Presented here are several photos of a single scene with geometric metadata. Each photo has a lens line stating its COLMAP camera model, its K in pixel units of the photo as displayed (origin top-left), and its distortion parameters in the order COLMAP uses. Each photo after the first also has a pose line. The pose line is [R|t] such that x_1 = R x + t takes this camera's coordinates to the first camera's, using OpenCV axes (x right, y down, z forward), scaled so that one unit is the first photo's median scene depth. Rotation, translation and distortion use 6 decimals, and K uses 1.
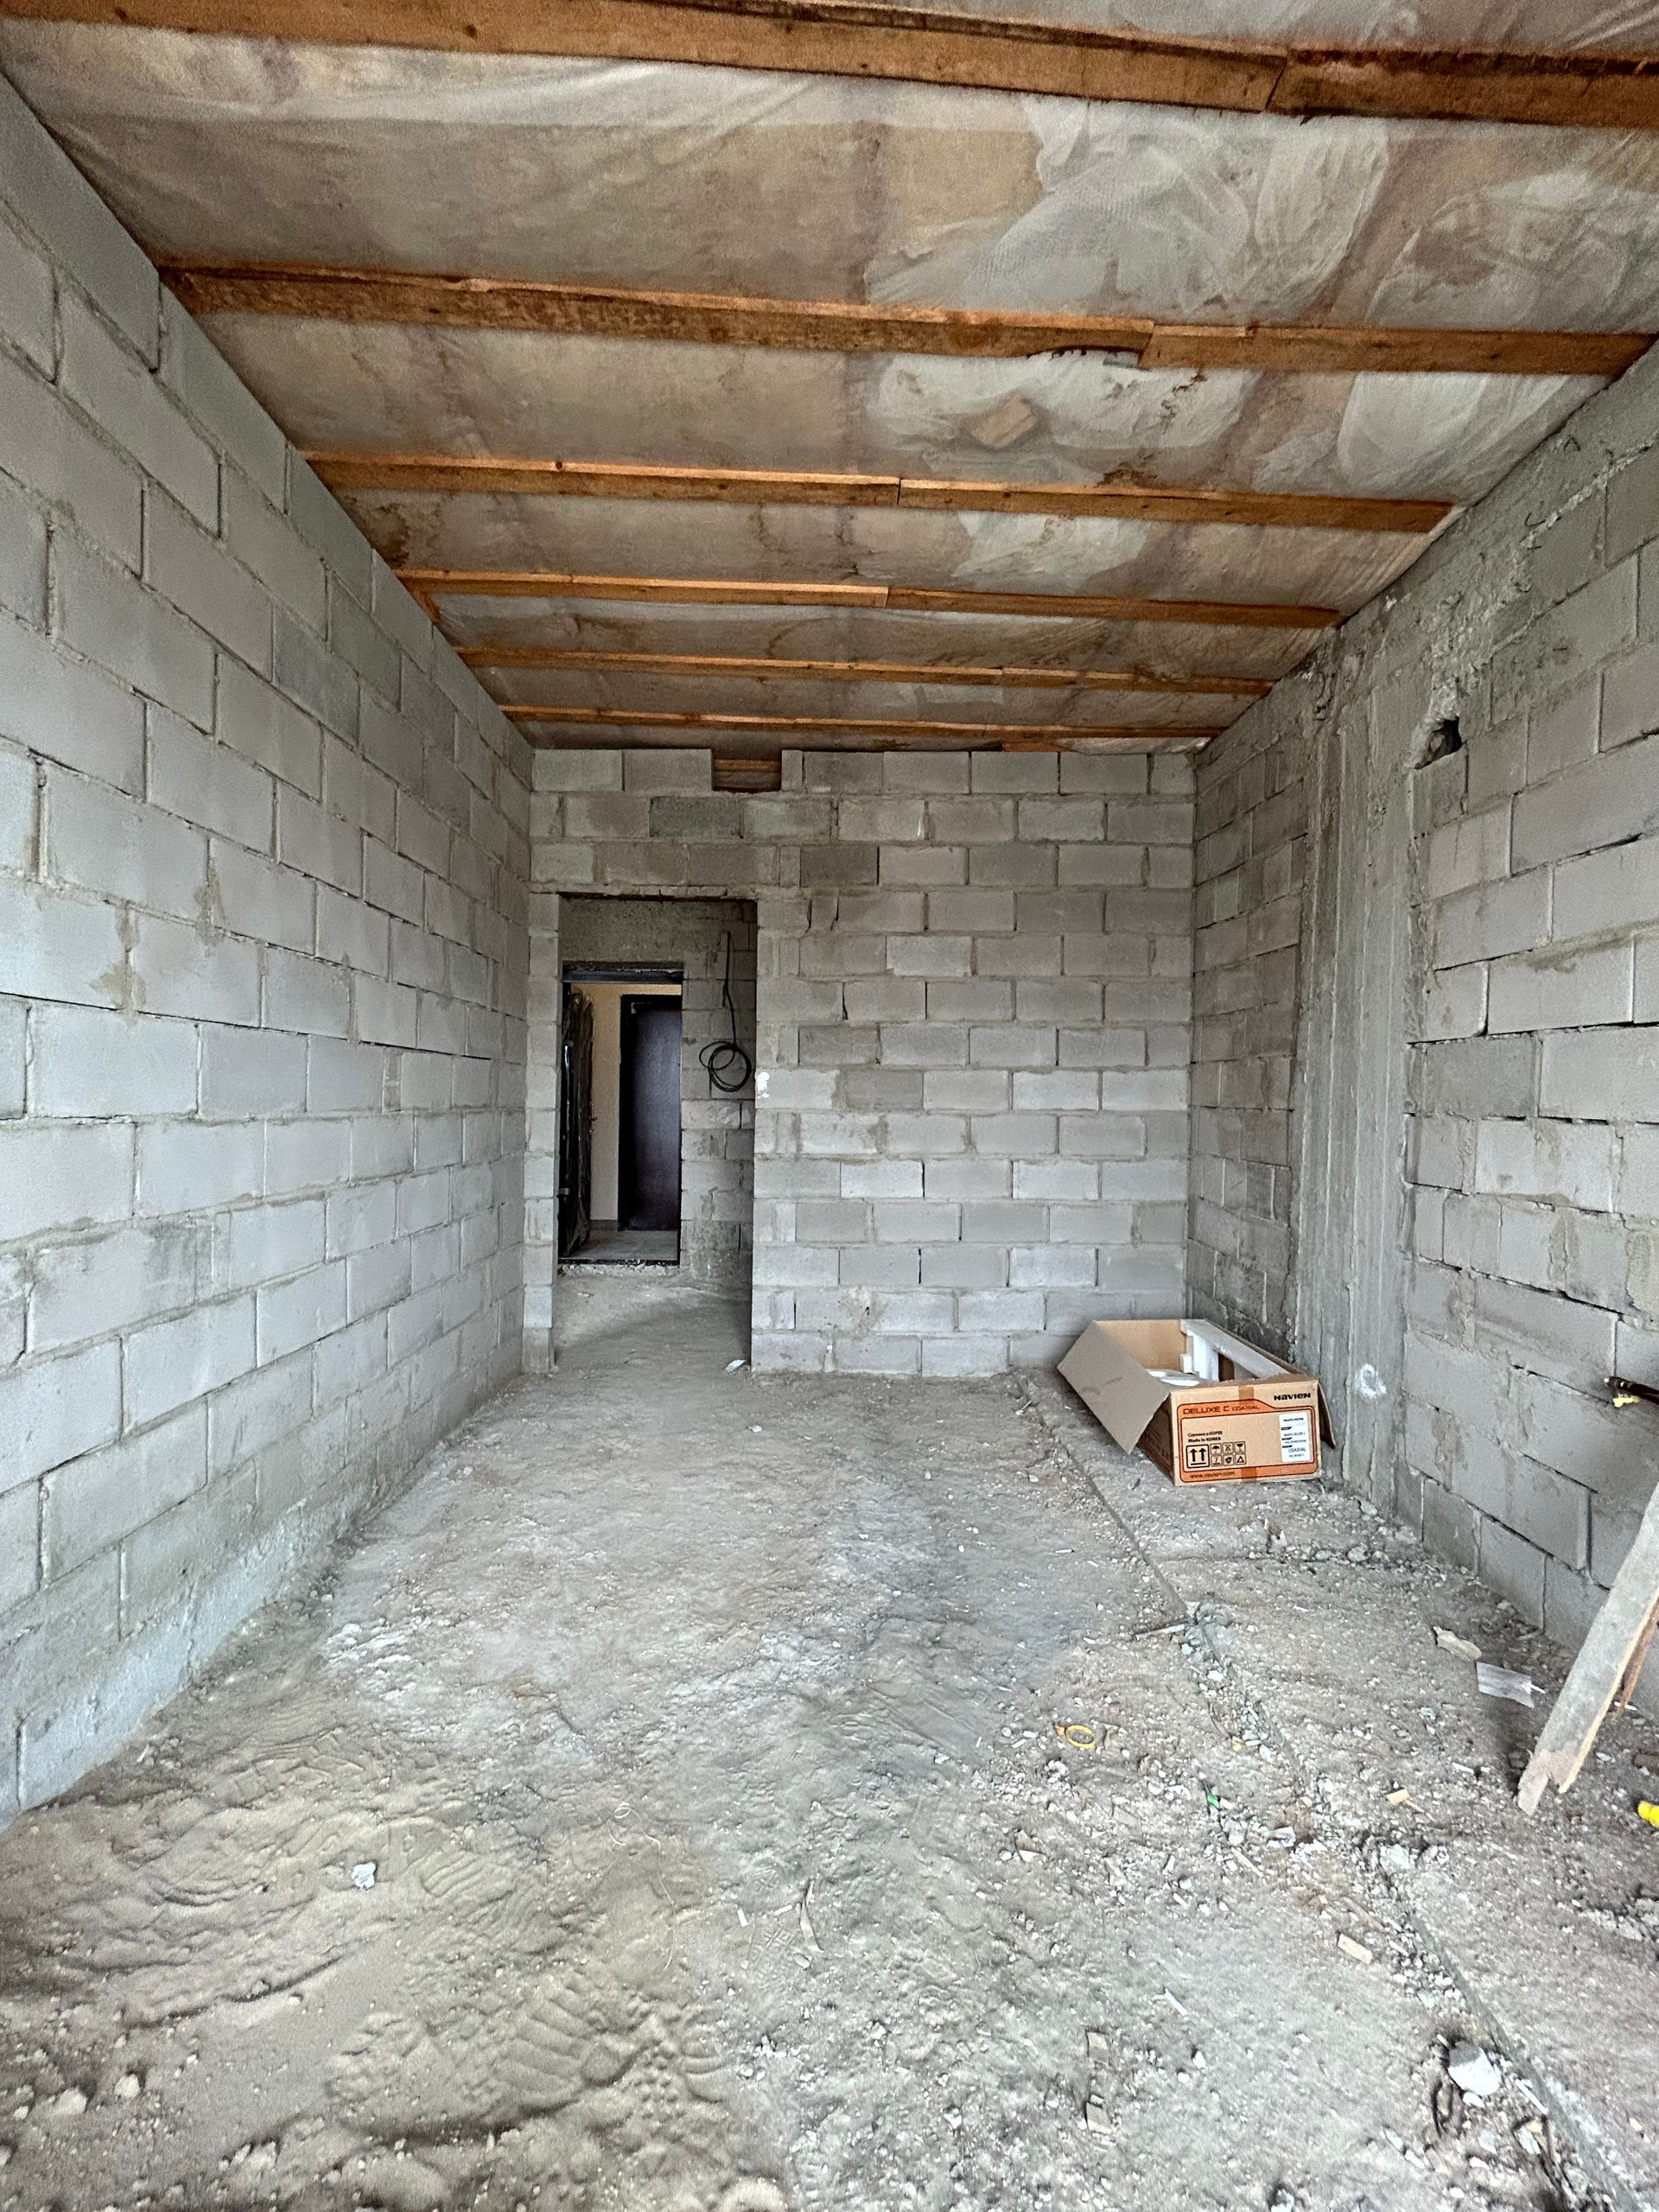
lens RADIAL K [[884.4, 0, 830.7], [0, 884.4, 1108.7], [0, 0, 1]] dist [-0.000486, -0.000614]
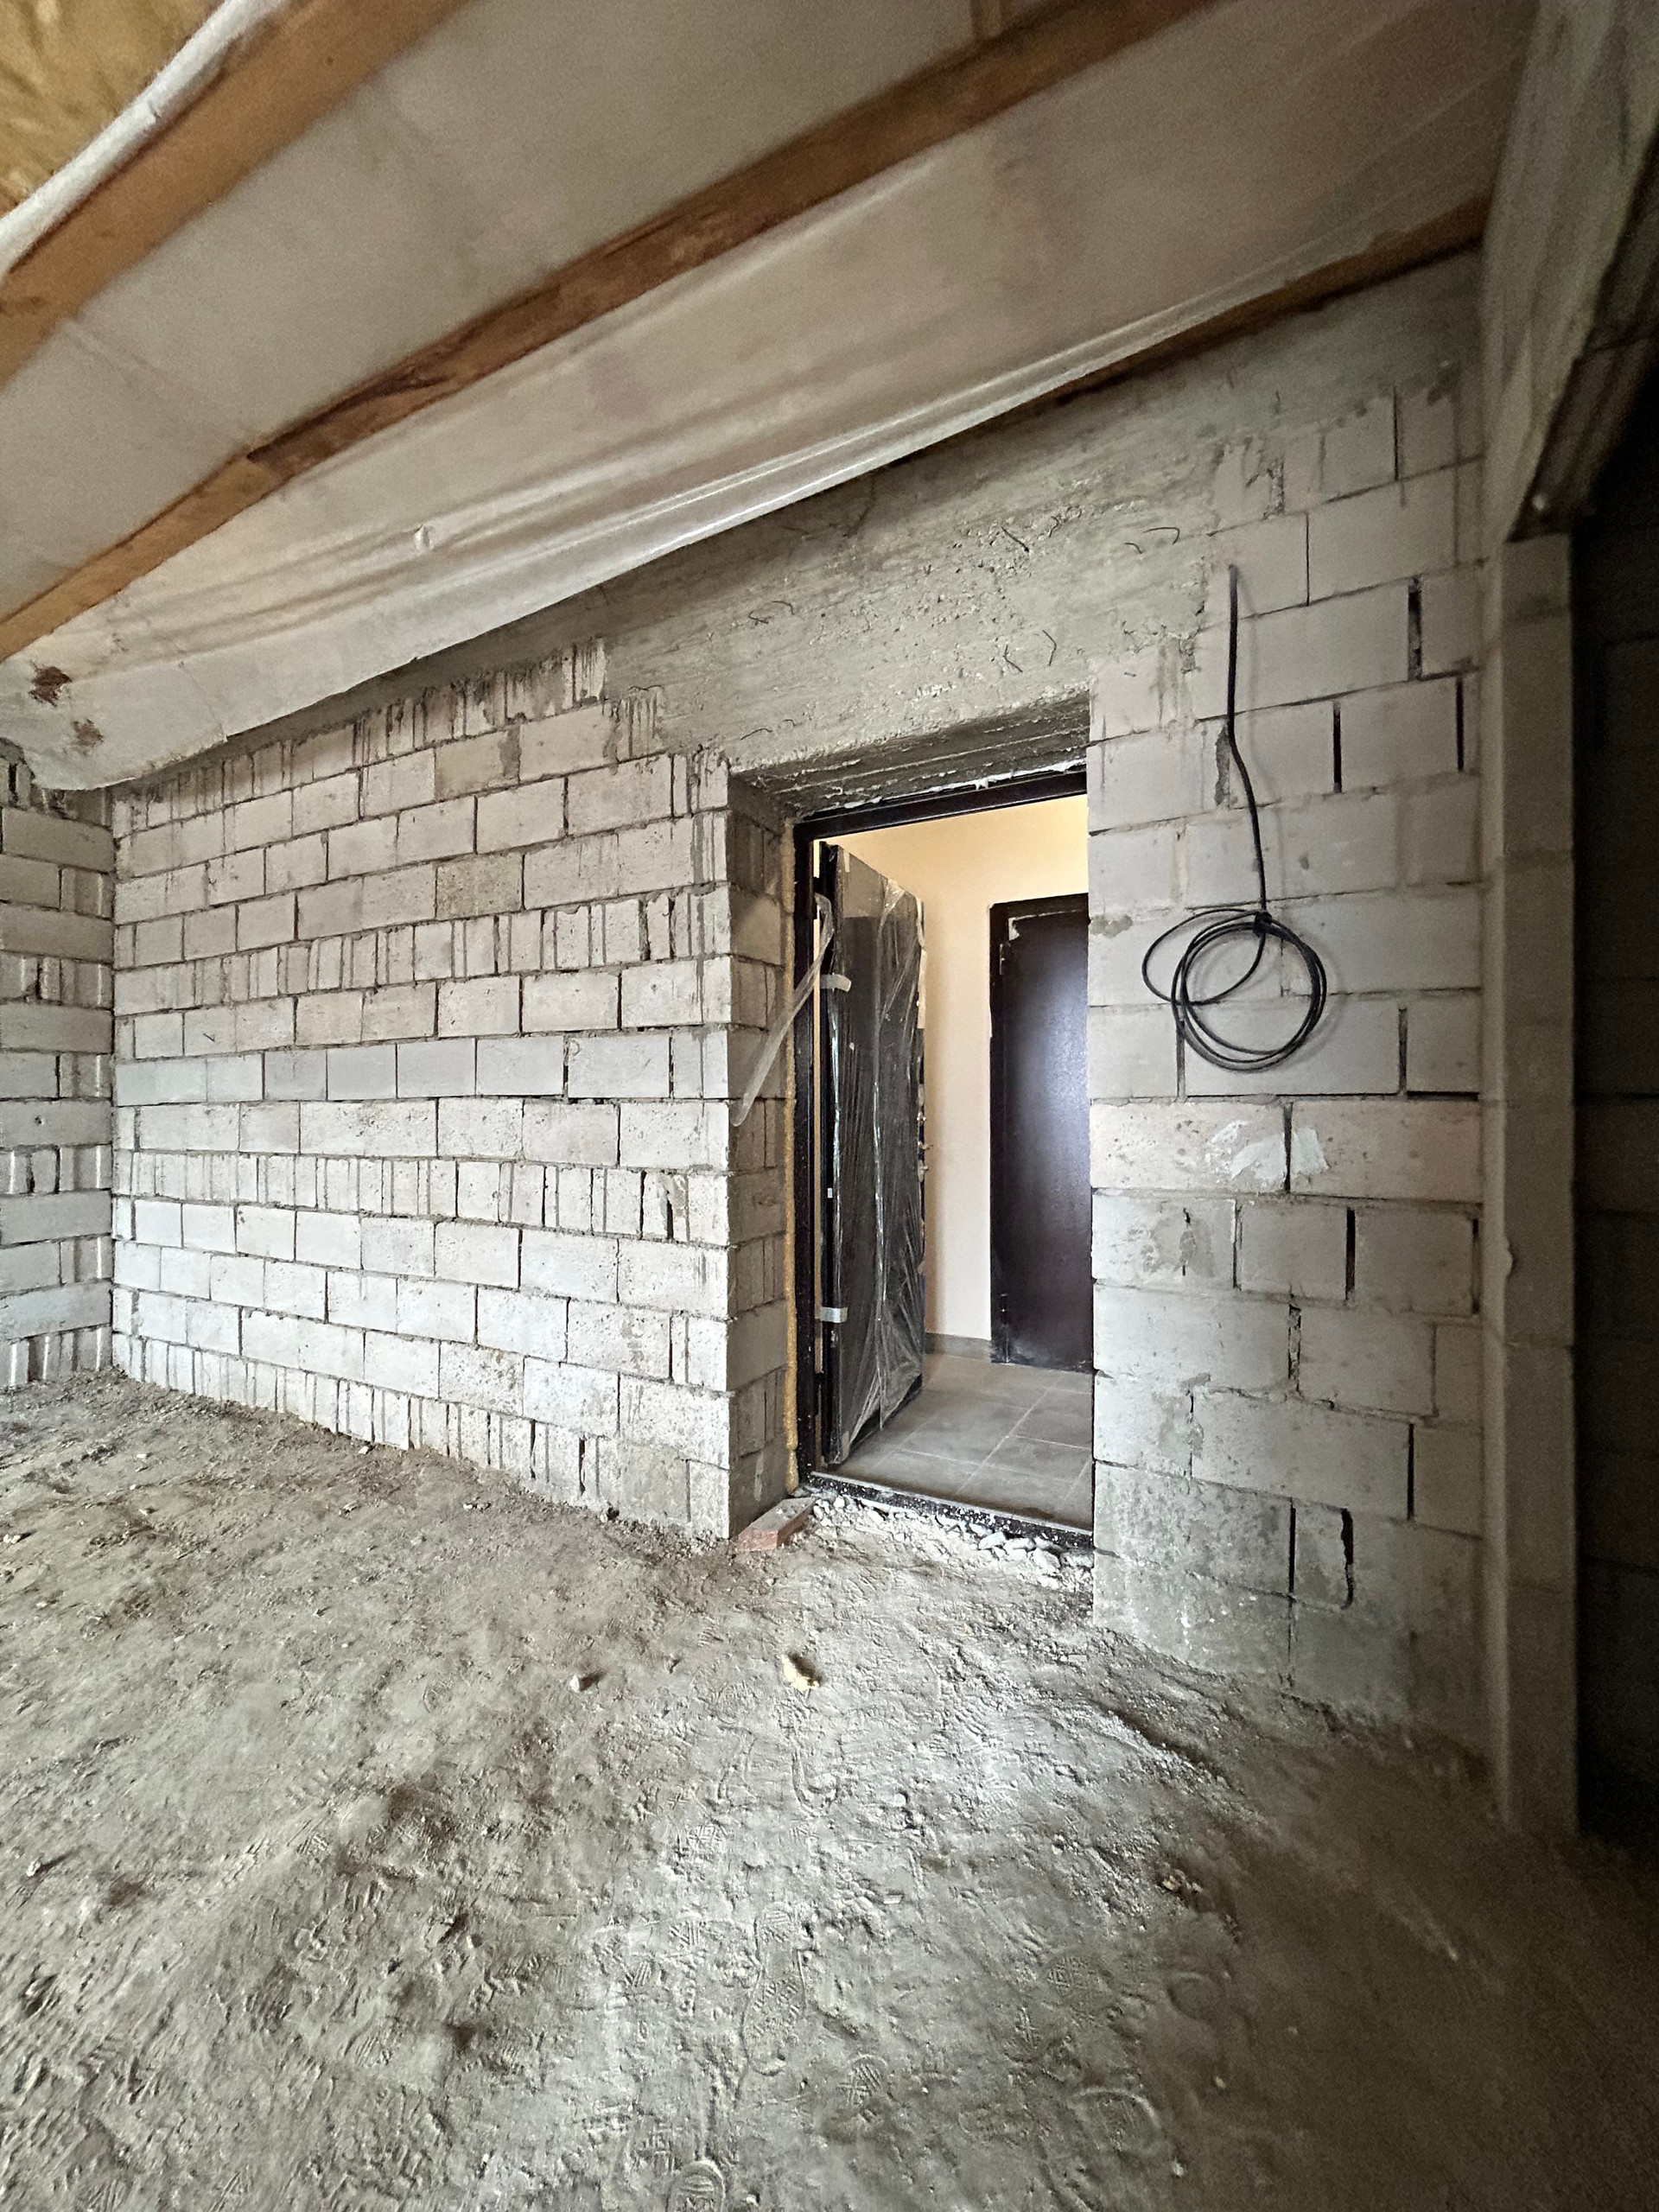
lens RADIAL K [[884.4, 0, 830.2], [0, 884.4, 1107.2], [0, 0, 1]] dist [-0.000486, -0.000614]
pose [[0.875174, -0.017356, -0.483497, -0.092365], [0.009120, 0.999771, -0.019380, -0.001785], [0.483722, 0.012552, 0.875132, 0.656651]]
